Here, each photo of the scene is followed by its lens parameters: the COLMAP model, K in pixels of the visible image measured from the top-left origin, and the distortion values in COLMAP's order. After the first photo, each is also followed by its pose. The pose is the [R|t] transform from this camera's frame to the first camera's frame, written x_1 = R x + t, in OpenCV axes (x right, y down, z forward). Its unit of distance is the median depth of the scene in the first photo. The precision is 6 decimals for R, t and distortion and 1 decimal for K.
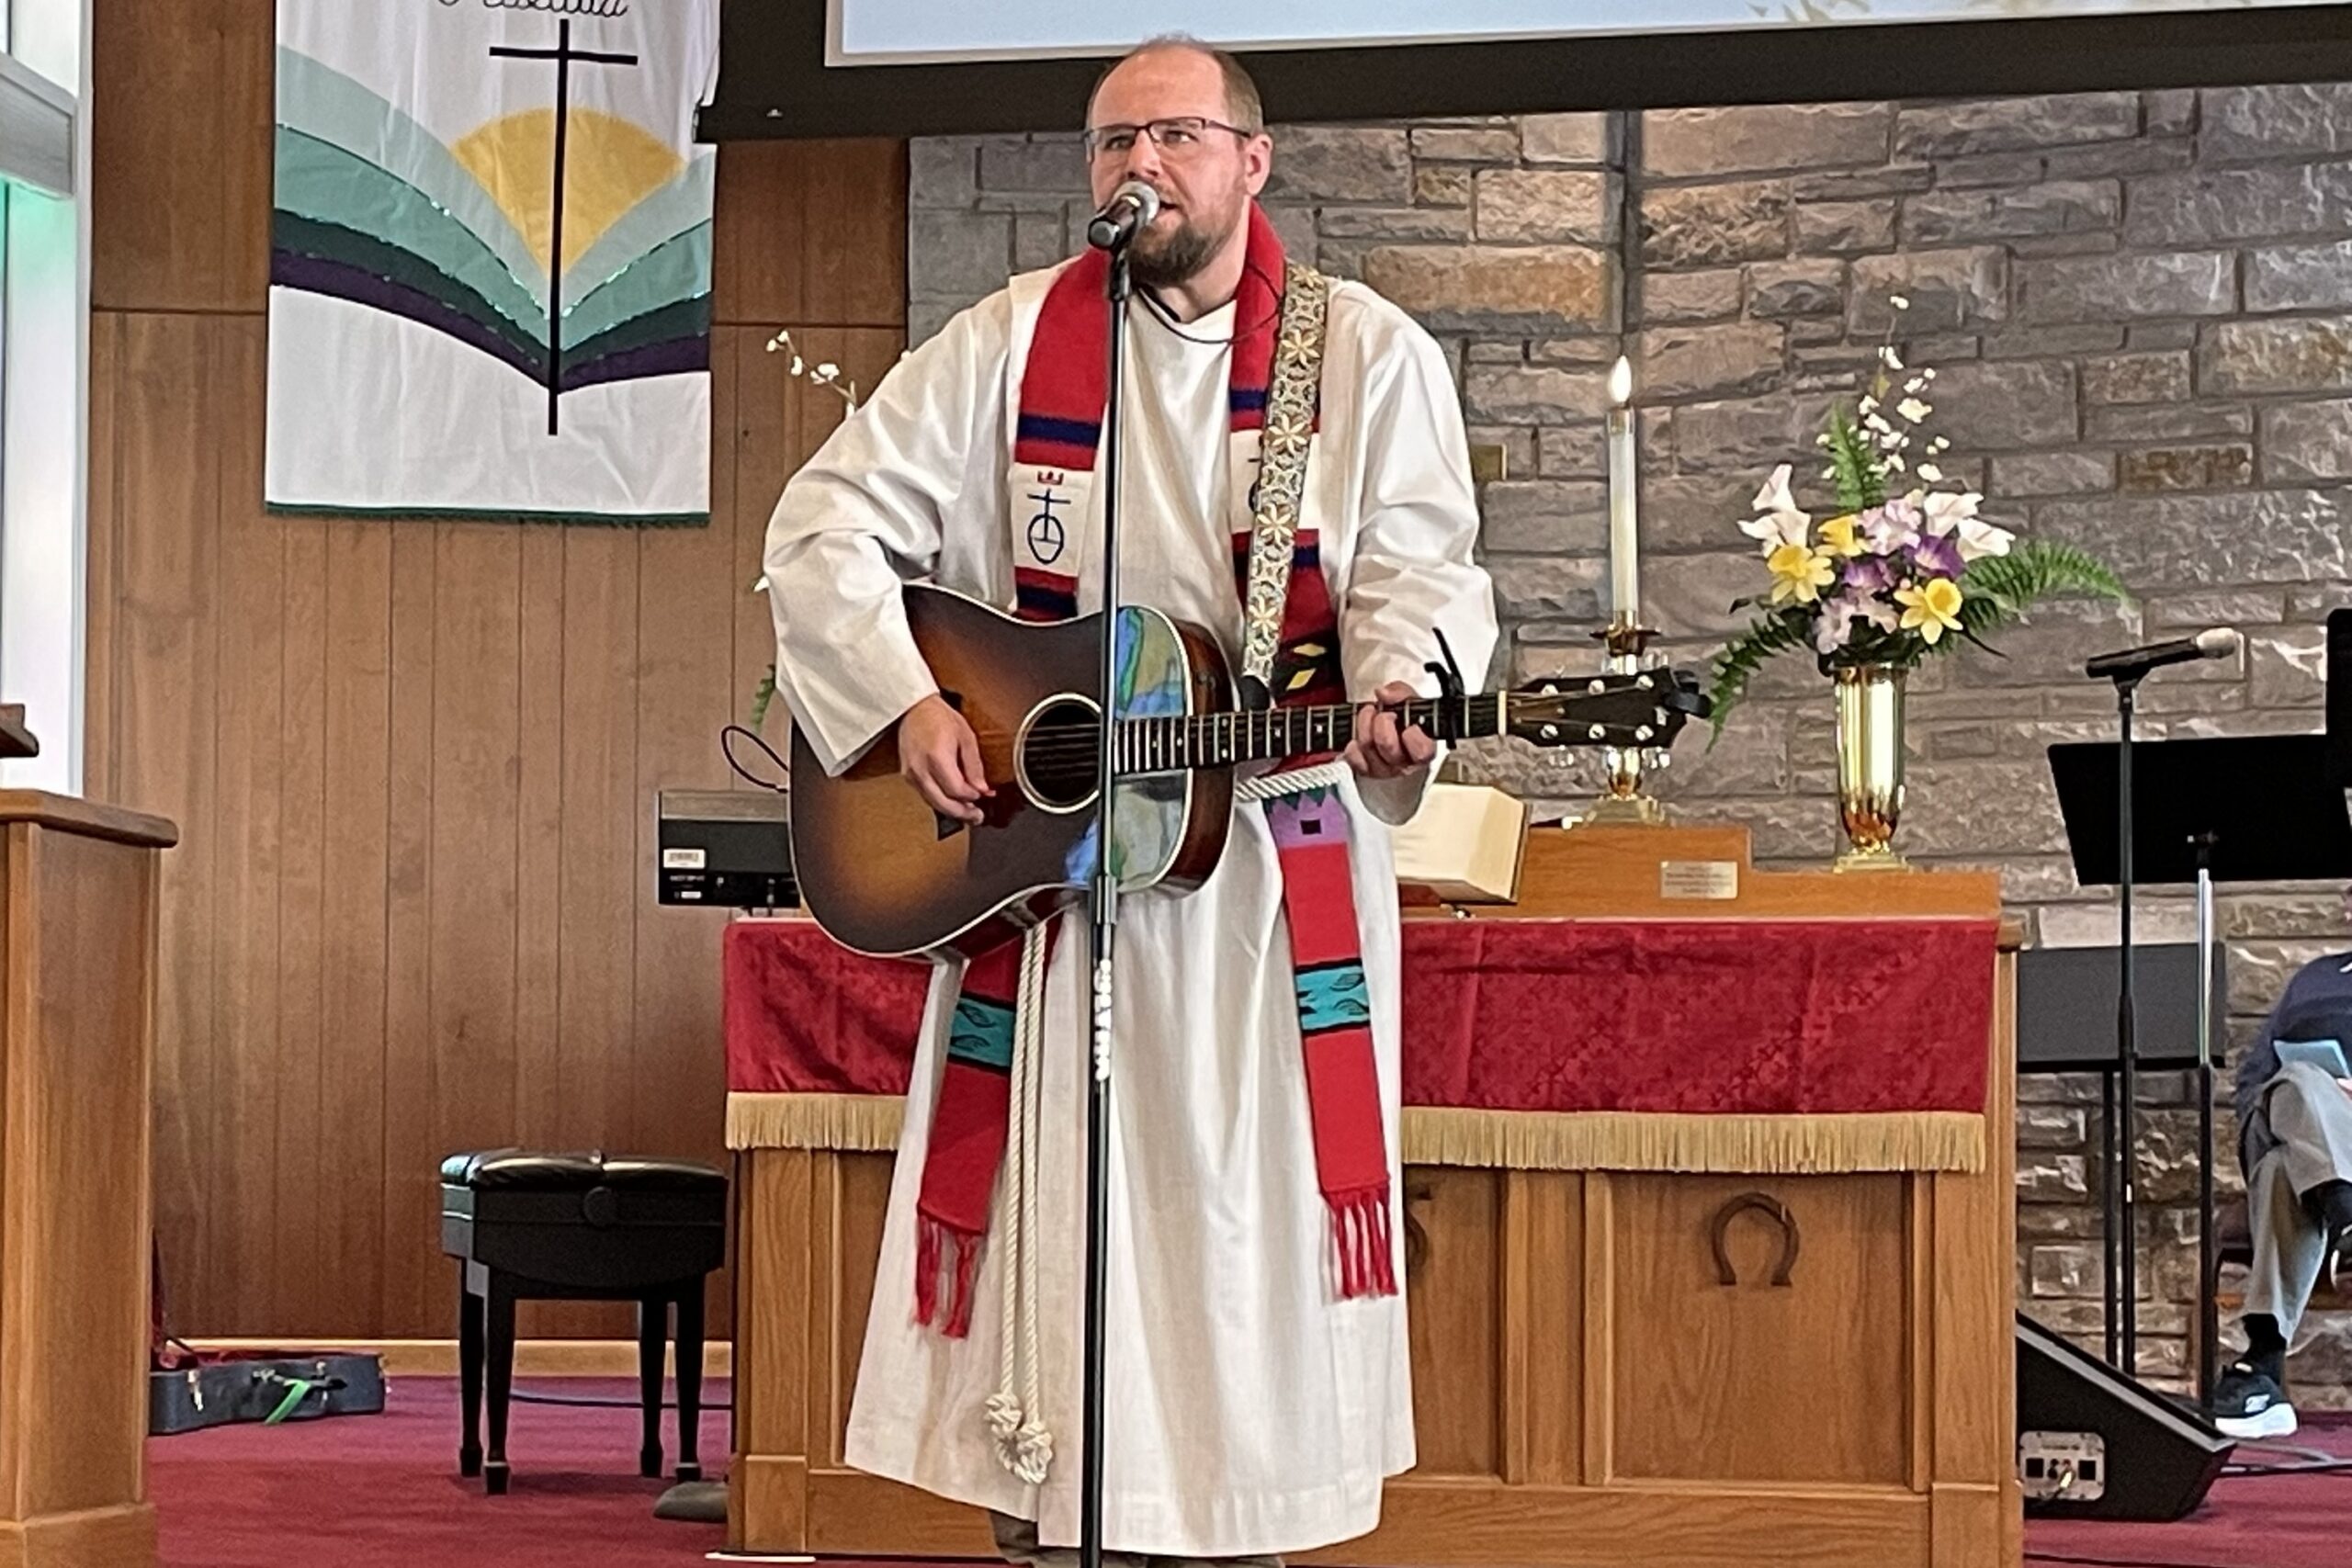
lens RADIAL K [[5183.4, 0, 804.4], [0, 5183.4, 924.8], [0, 0, 1]] dist [0.171269, -0.527002]
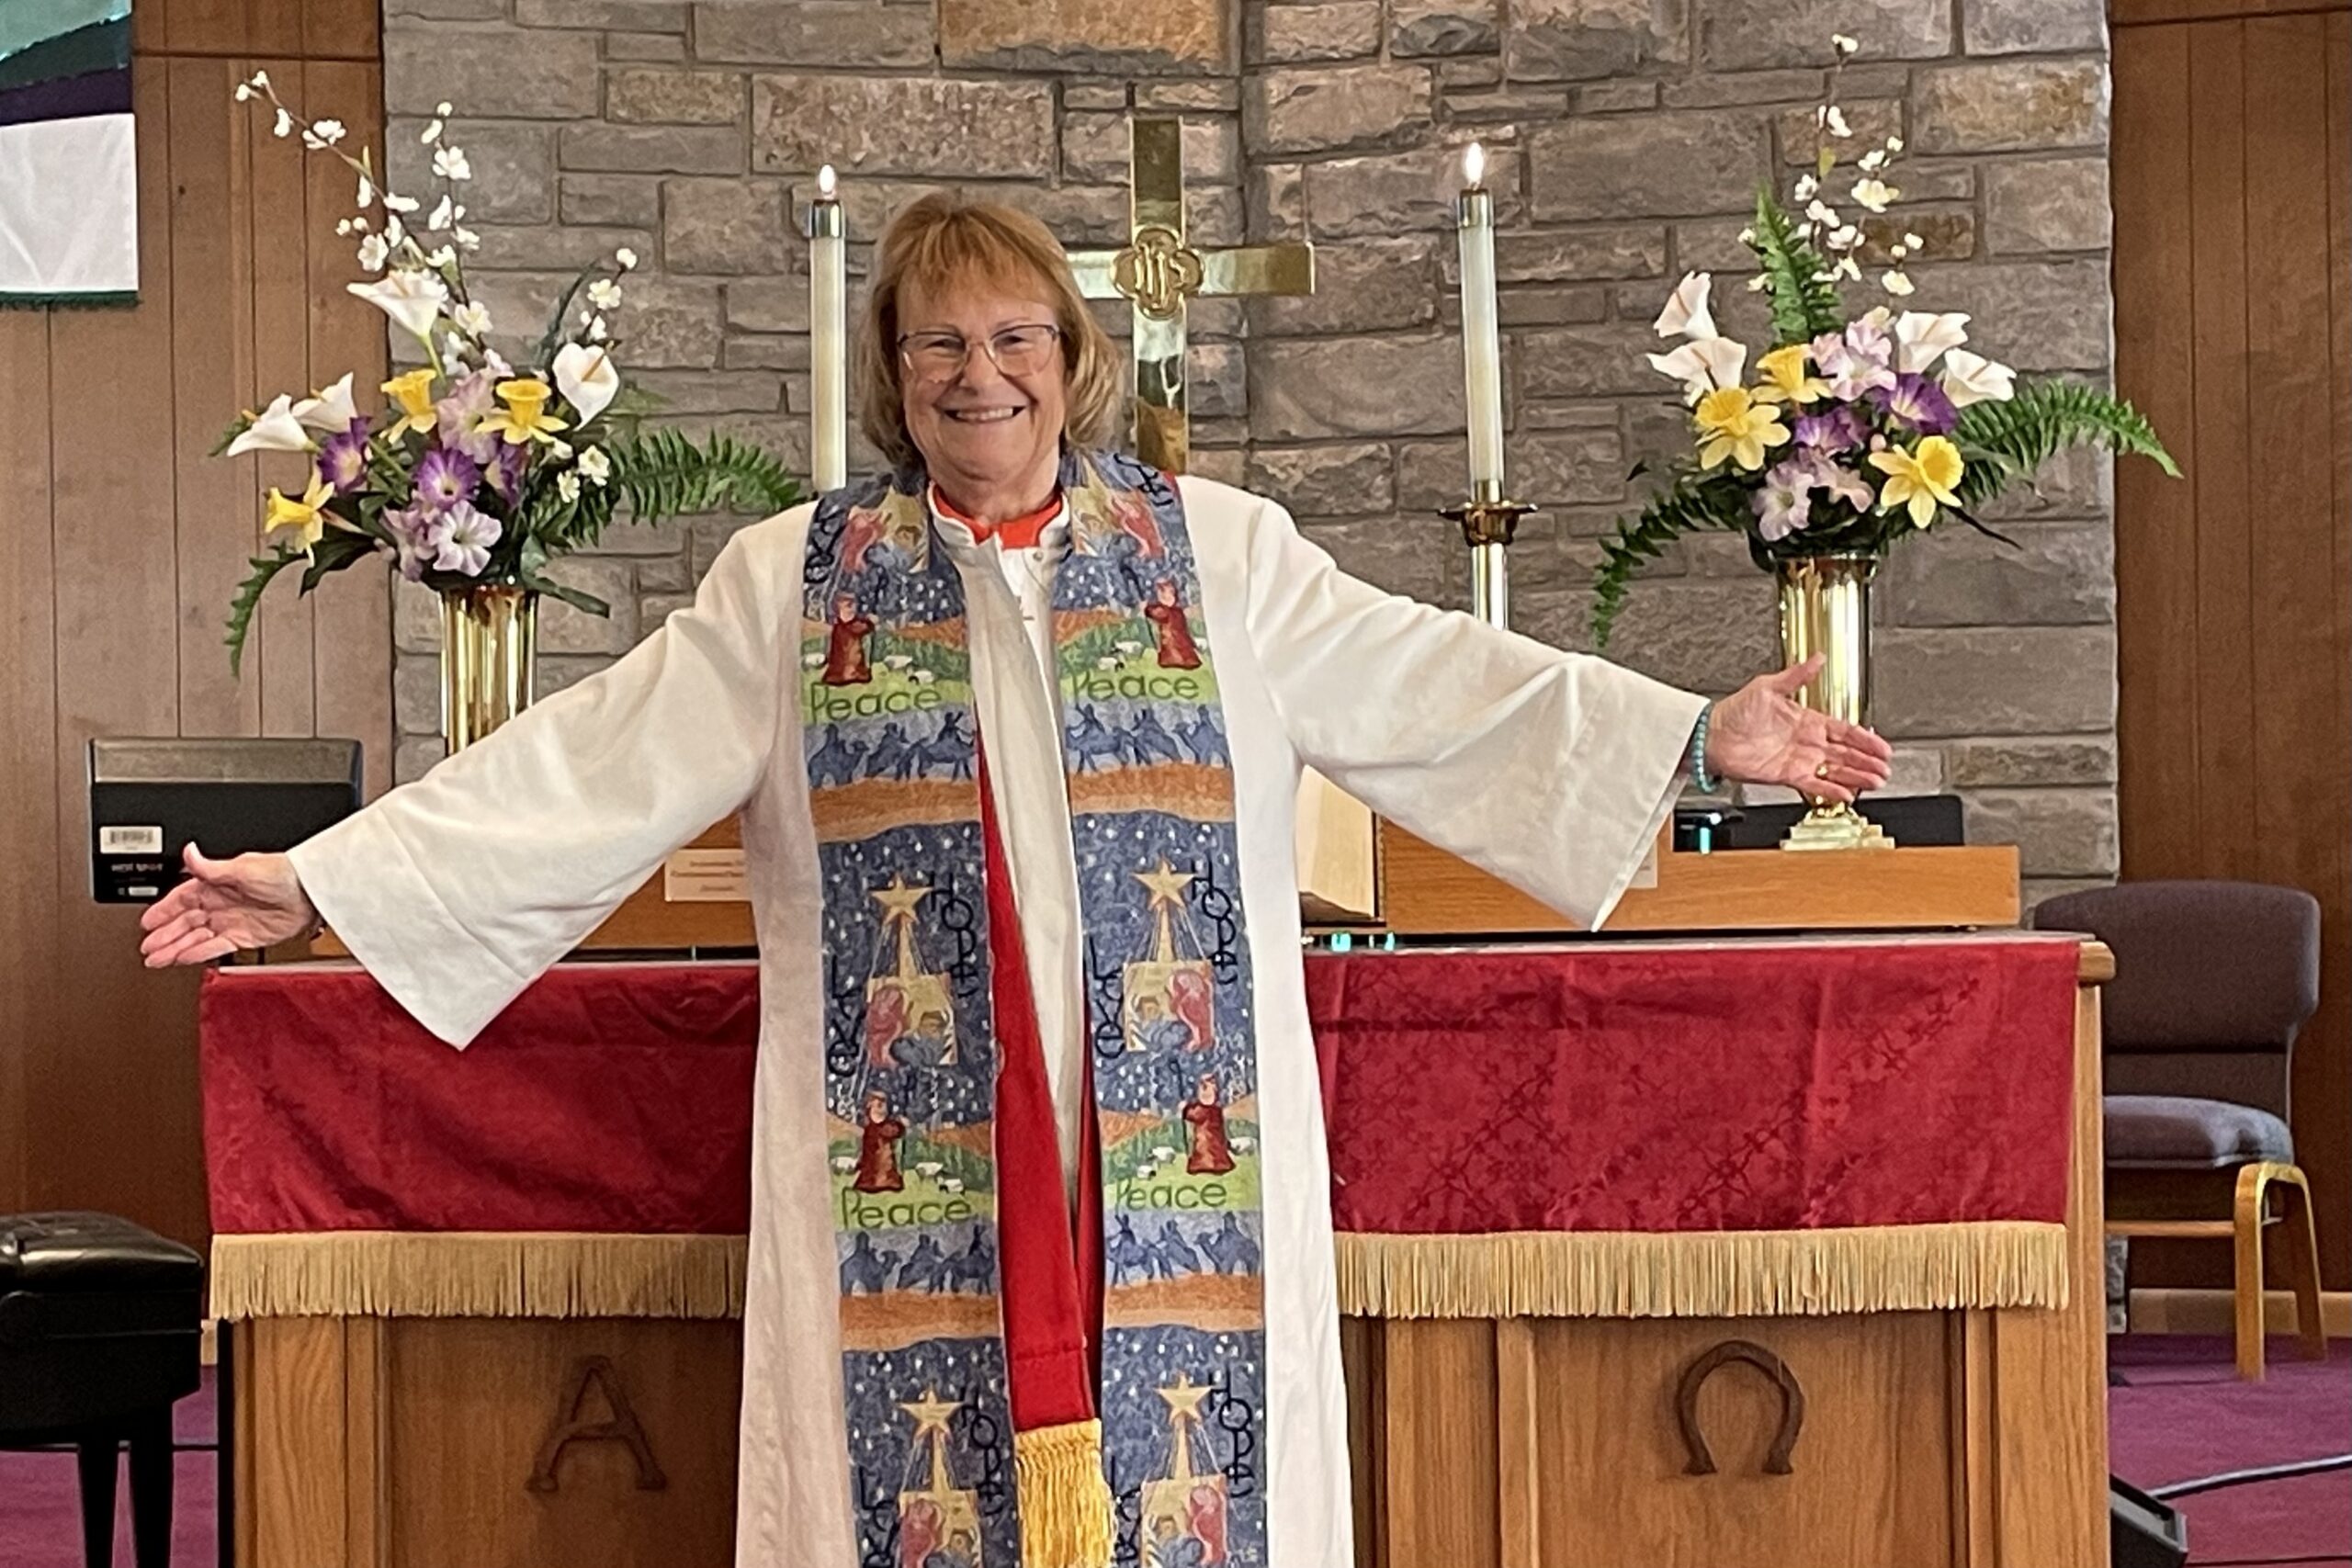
lens RADIAL K [[5085.9, 0, 1199.4], [0, 5085.9, 834.1], [0, 0, 1]] dist [0.185841, -0.654050]
pose [[0.982422, -0.024237, 0.185096, -0.010258], [0.017492, 0.999125, 0.037989, -0.039205], [-0.185854, -0.034084, 0.981986, 0.325160]]
